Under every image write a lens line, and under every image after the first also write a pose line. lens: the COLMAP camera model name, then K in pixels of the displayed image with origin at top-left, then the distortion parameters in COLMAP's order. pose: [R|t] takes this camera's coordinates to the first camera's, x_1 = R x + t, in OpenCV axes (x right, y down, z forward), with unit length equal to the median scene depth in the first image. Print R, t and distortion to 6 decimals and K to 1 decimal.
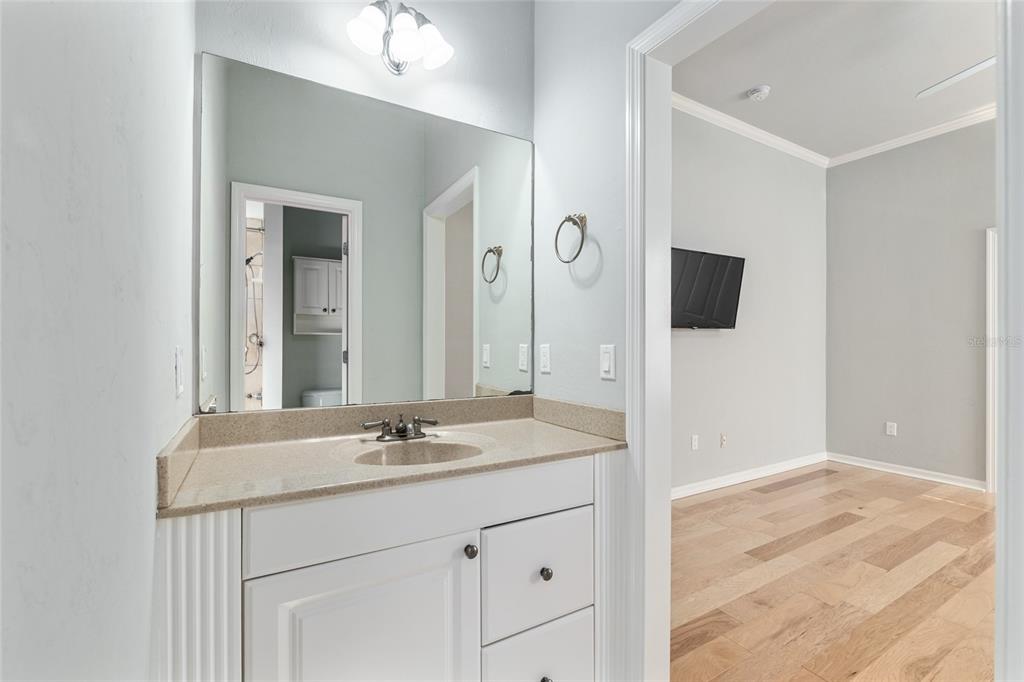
lens RADIAL K [[452.0, 0, 513.8], [0, 452.0, 344.4], [0, 0, 1]] dist [-0.004140, -0.000801]
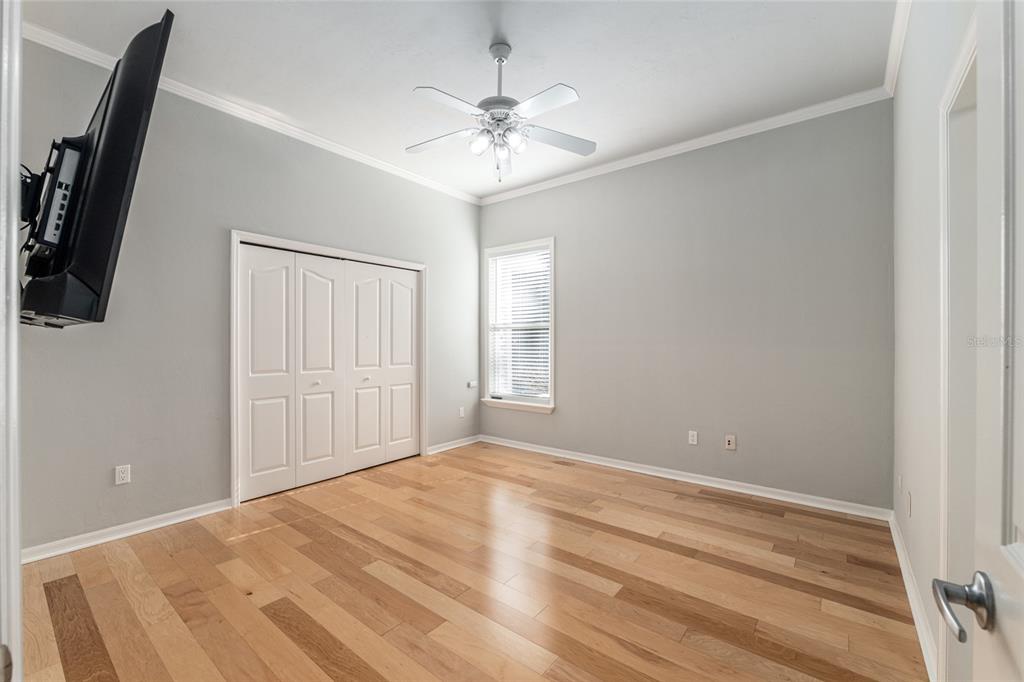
lens RADIAL K [[429.9, 0, 510.2], [0, 429.9, 340.7], [0, 0, 1]] dist [-0.004199, -0.000801]
pose [[-0.356606, 0.004241, 0.934245, 0.019339], [-0.002865, 0.999980, -0.005633, -0.019075], [-0.934250, -0.004685, -0.356587, 0.920725]]
